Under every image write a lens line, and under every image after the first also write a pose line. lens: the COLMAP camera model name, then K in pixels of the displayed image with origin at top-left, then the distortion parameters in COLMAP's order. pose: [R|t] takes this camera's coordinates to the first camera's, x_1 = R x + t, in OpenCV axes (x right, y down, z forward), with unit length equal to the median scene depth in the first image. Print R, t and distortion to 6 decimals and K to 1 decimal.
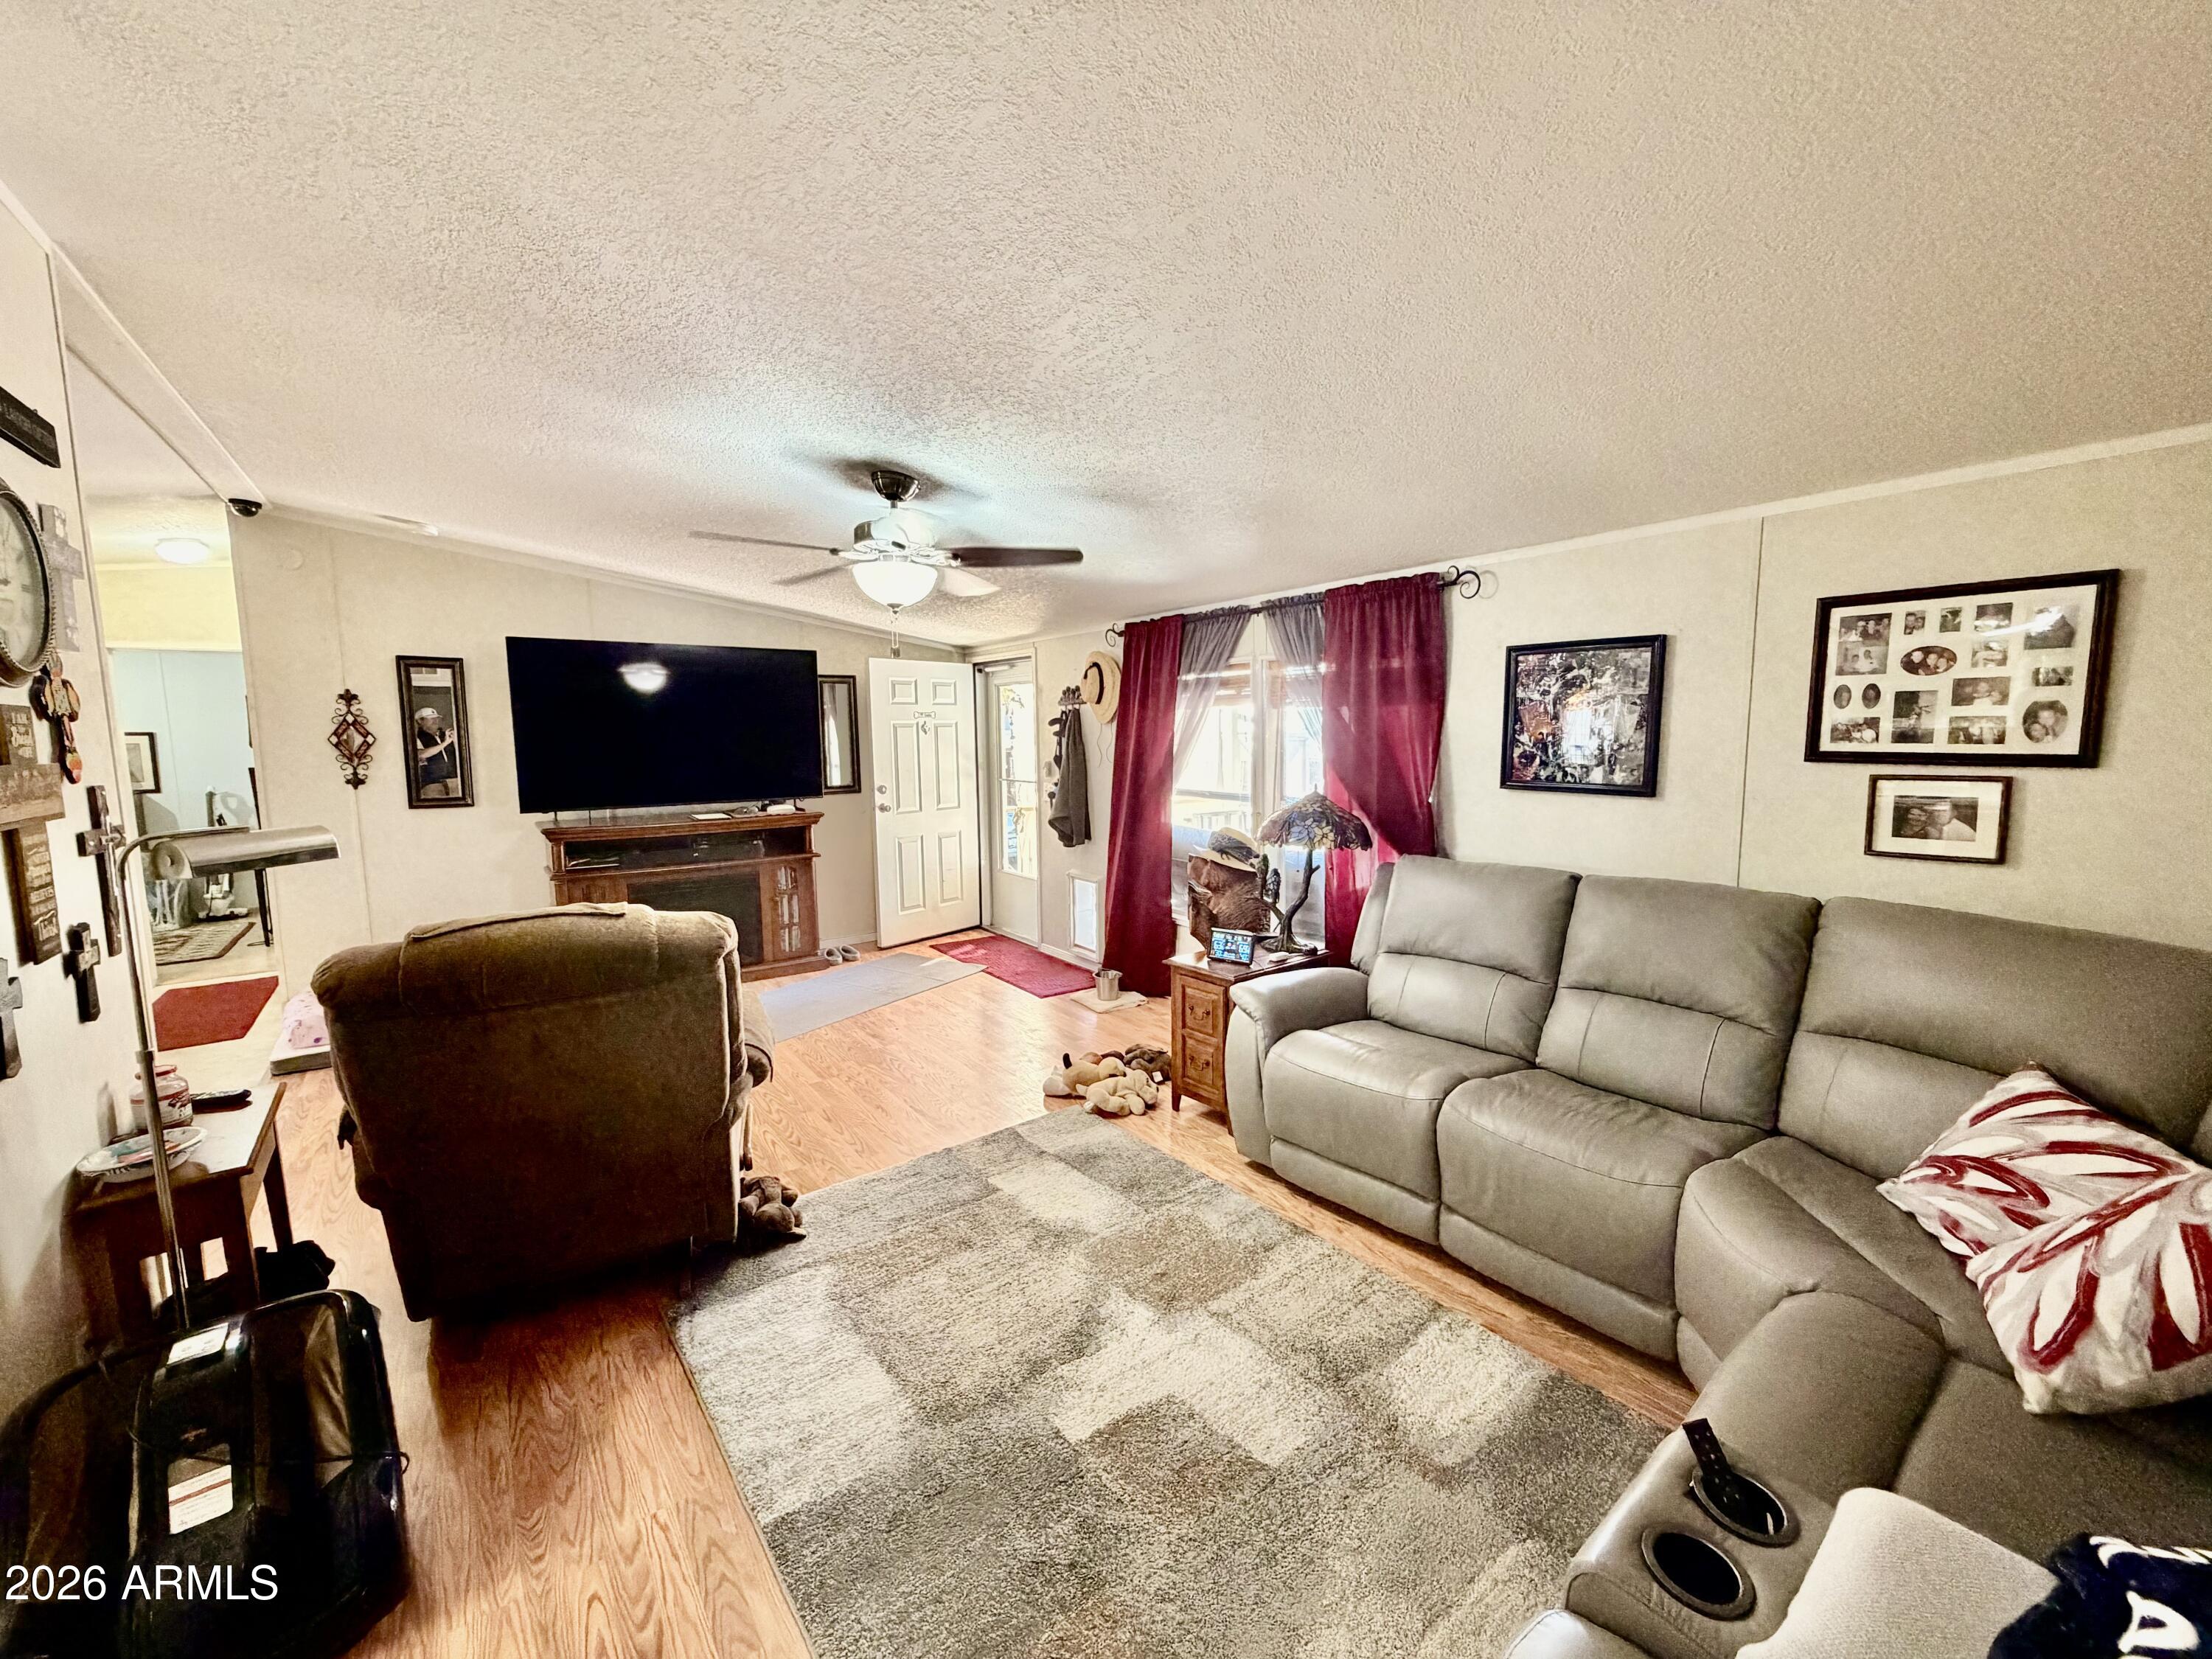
lens RADIAL K [[882.6, 0, 1107.1], [0, 882.6, 828.2], [0, 0, 1]] dist [0.001368, 0.000006]
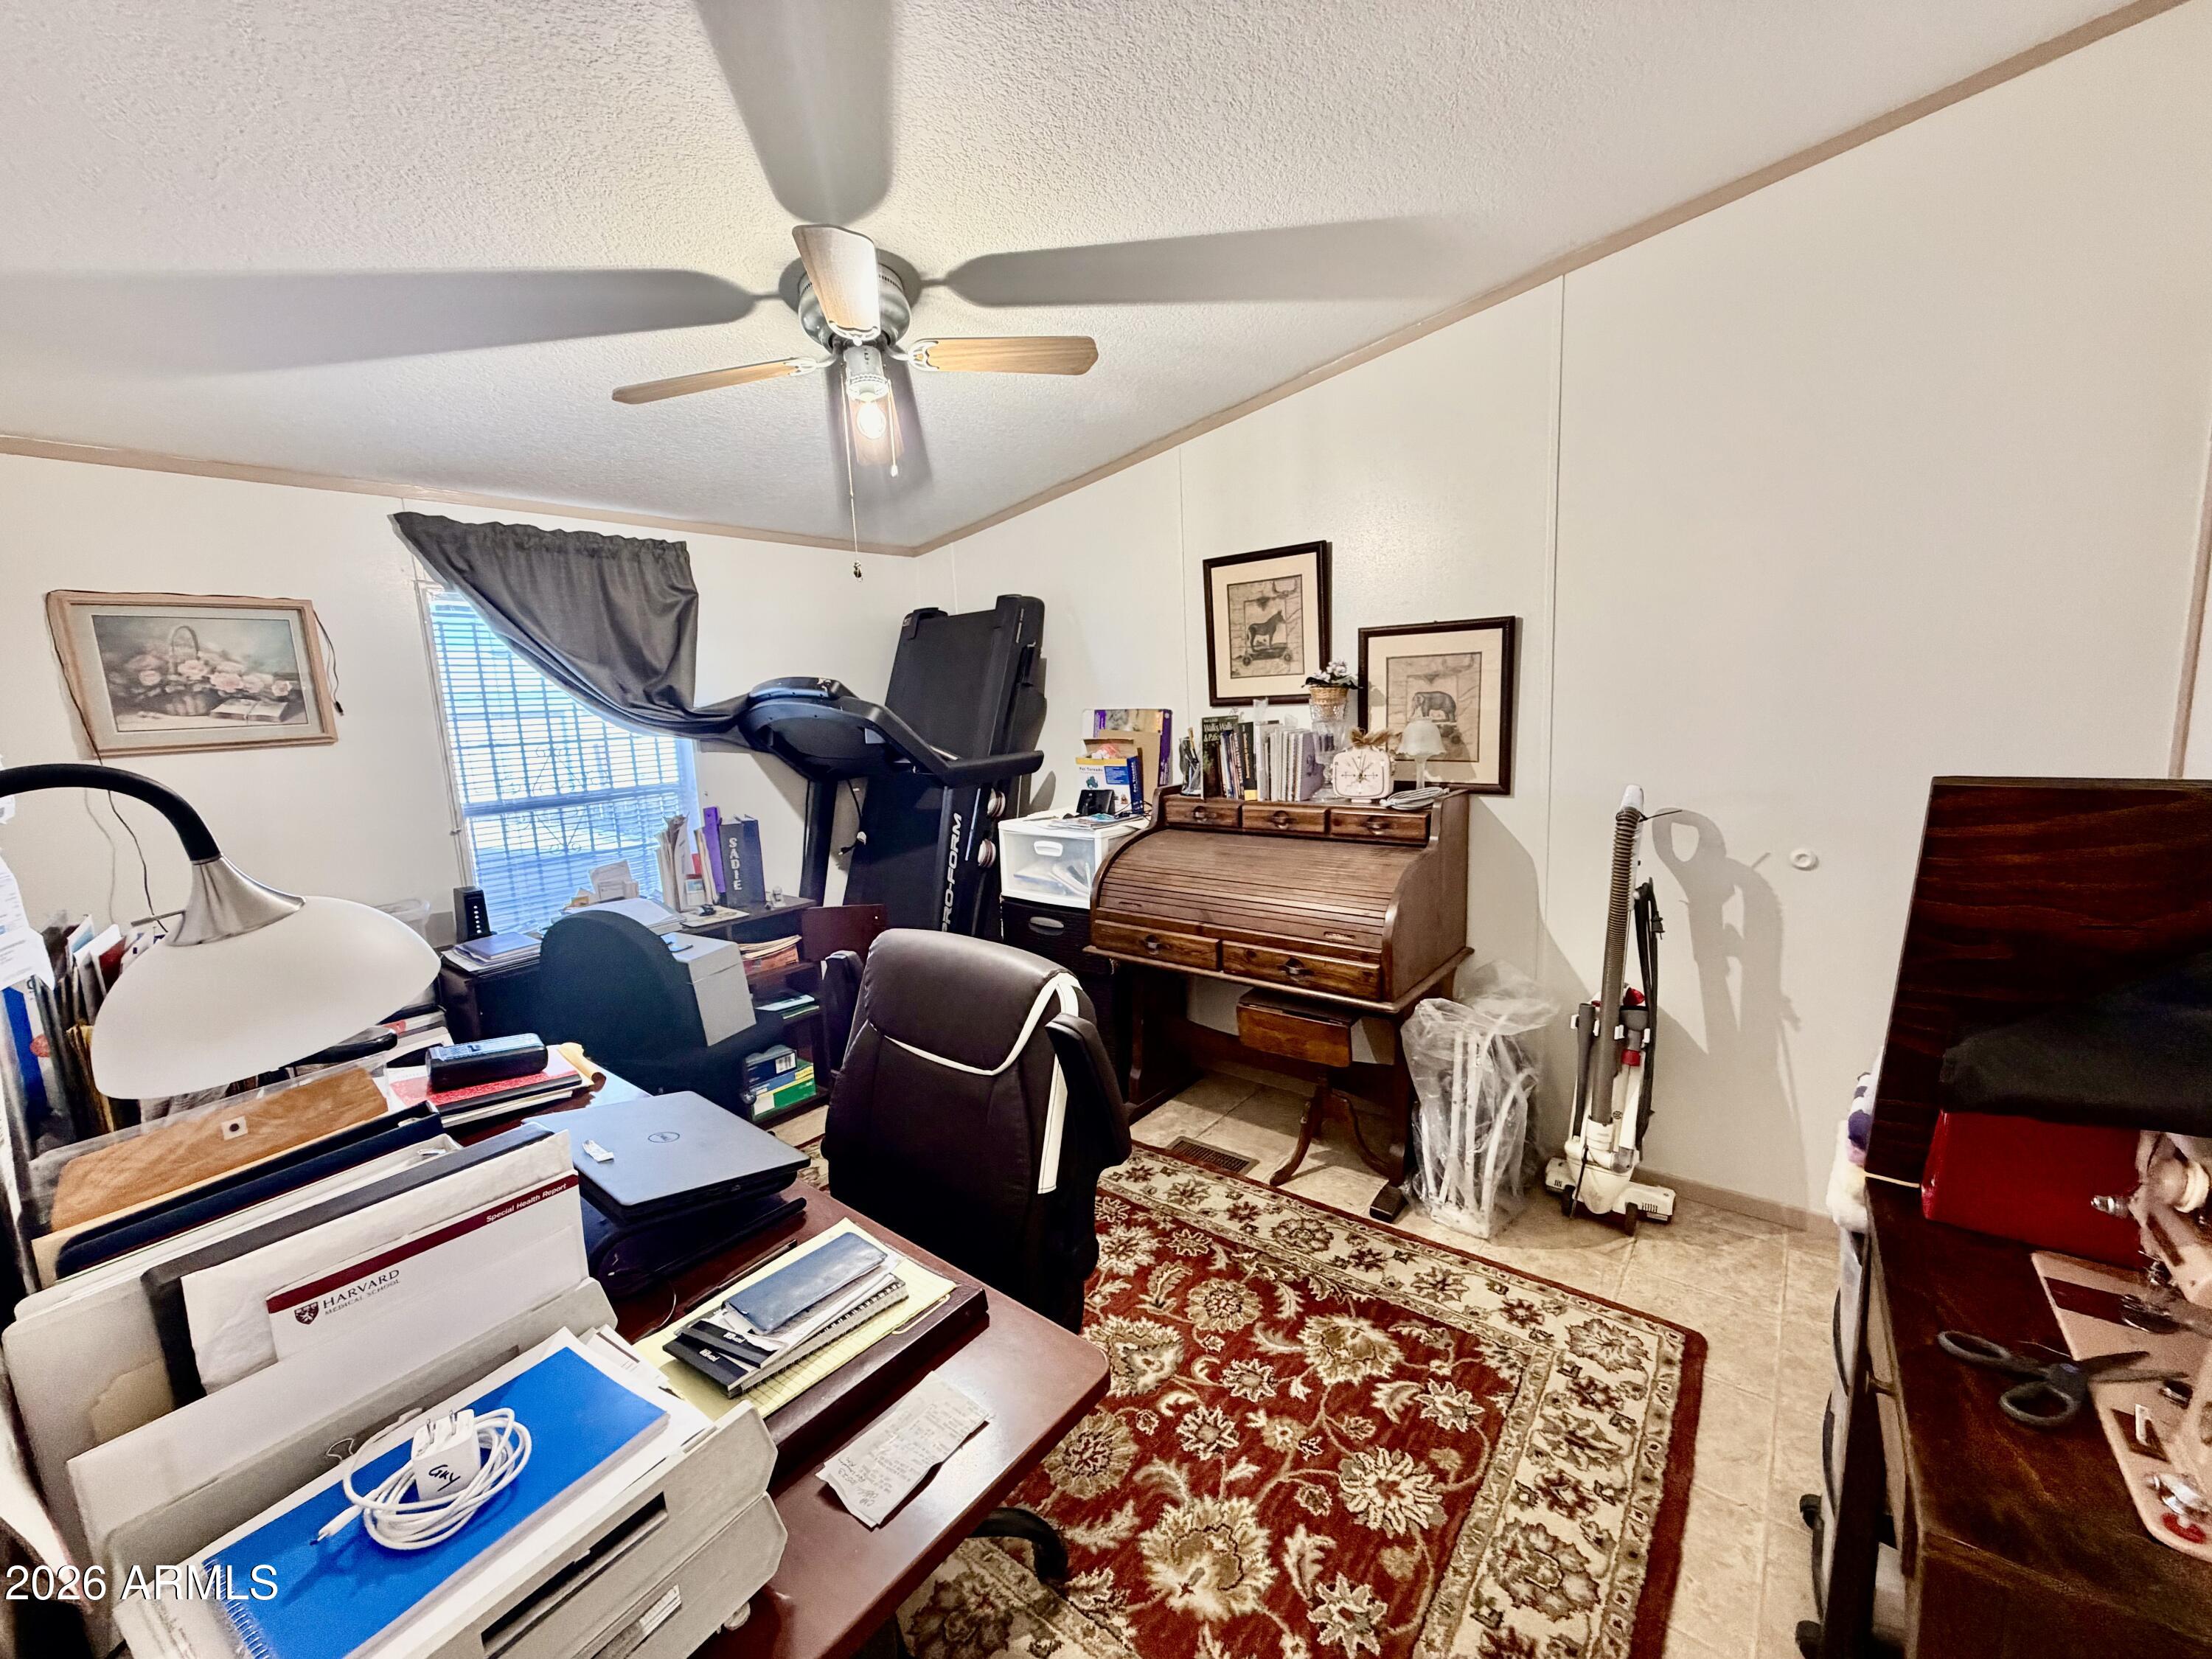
lens RADIAL K [[882.6, 0, 1103.3], [0, 882.6, 827.0], [0, 0, 1]] dist [0.001368, 0.000006]
pose [[0.262846, 0.151995, -0.952790, -0.783152], [-0.063522, 0.988097, 0.140103, -0.065872], [0.962745, 0.023698, 0.269372, 0.755003]]
